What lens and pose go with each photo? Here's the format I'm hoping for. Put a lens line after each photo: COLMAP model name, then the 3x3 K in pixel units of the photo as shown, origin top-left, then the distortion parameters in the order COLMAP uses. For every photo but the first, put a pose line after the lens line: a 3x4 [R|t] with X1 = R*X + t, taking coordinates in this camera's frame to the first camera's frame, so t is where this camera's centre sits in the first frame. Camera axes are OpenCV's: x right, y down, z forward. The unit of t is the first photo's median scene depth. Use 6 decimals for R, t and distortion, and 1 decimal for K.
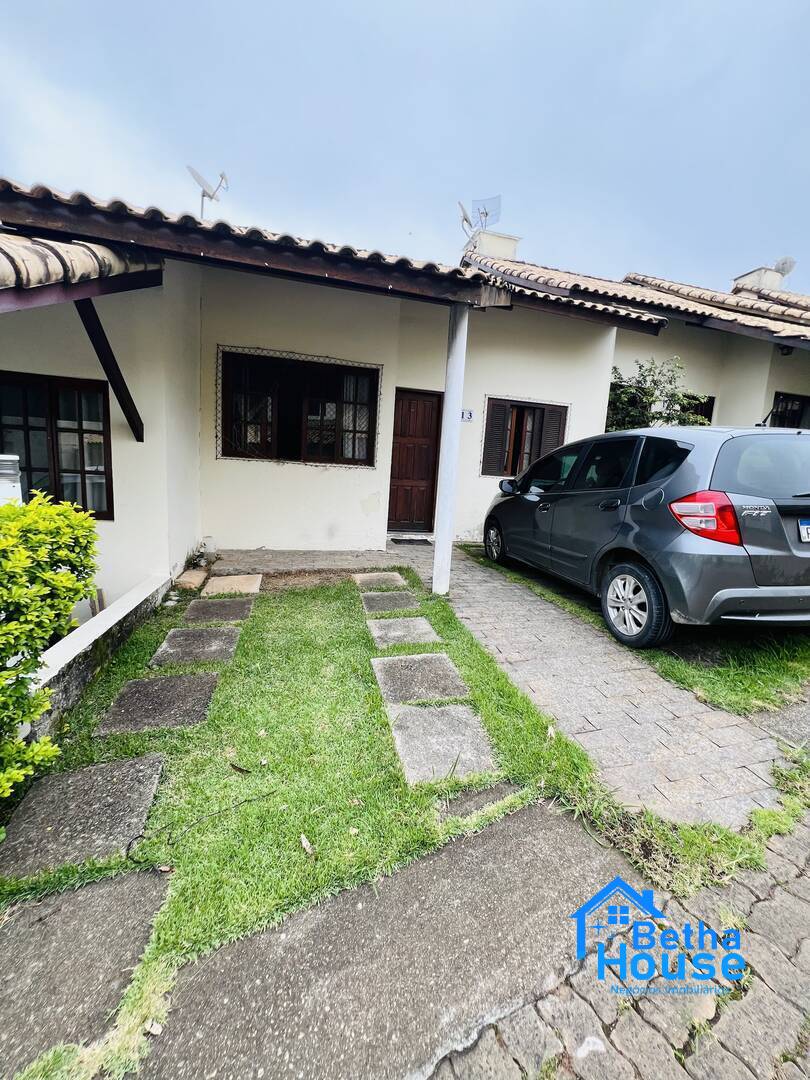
lens RADIAL K [[431.9, 0, 405.0], [0, 431.9, 538.5], [0, 0, 1]] dist [-0.001471, 0.000476]
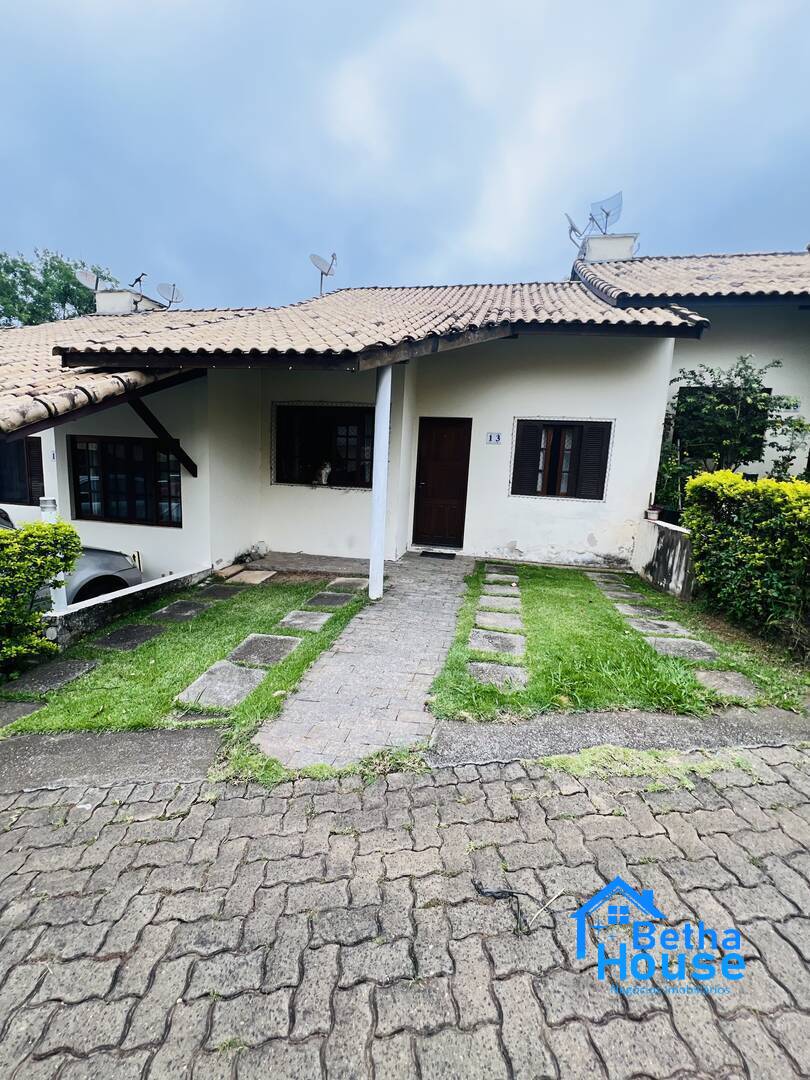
lens RADIAL K [[431.9, 0, 408.0], [0, 431.9, 539.4], [0, 0, 1]] dist [-0.001471, 0.000476]
pose [[0.905964, 0.047952, -0.420630, 0.787073], [-0.055477, 0.998444, -0.005665, -0.041819], [0.419703, 0.028468, 0.907215, -0.068965]]
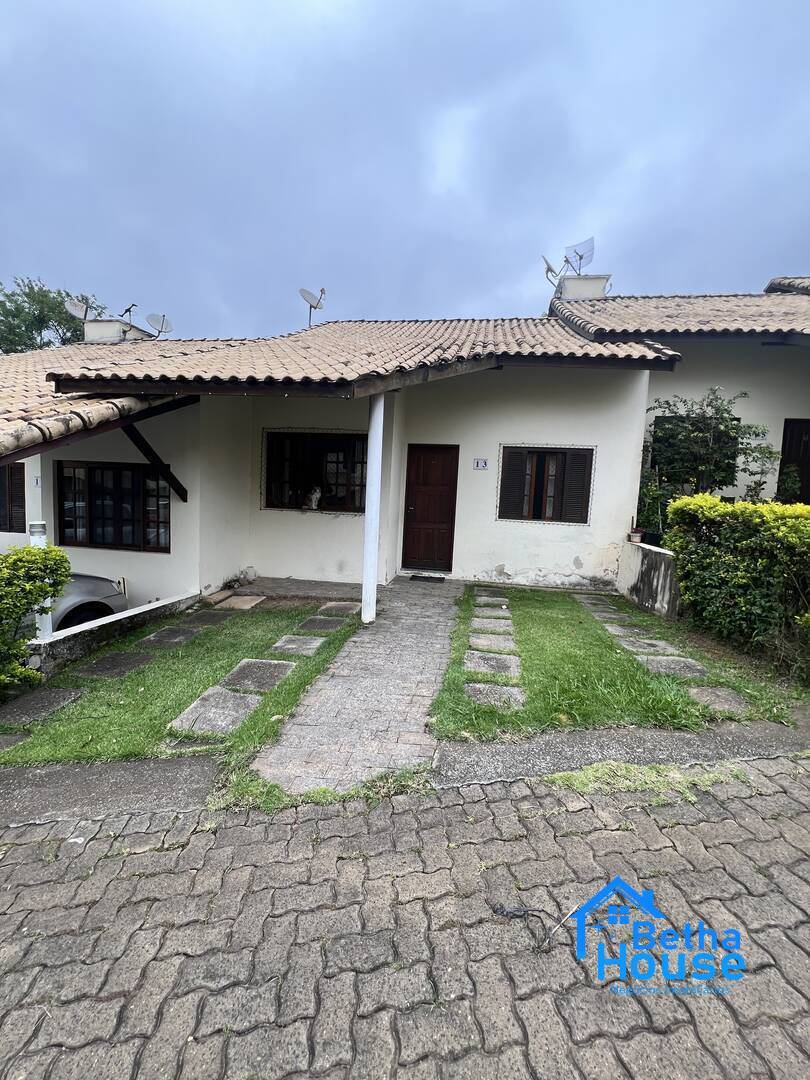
lens RADIAL K [[431.9, 0, 407.8], [0, 431.9, 539.6], [0, 0, 1]] dist [-0.001471, 0.000476]
pose [[0.921634, 0.017047, -0.387686, 0.766404], [-0.046970, 0.996590, -0.067840, -0.029585], [0.385208, 0.080733, 0.919292, -0.094153]]
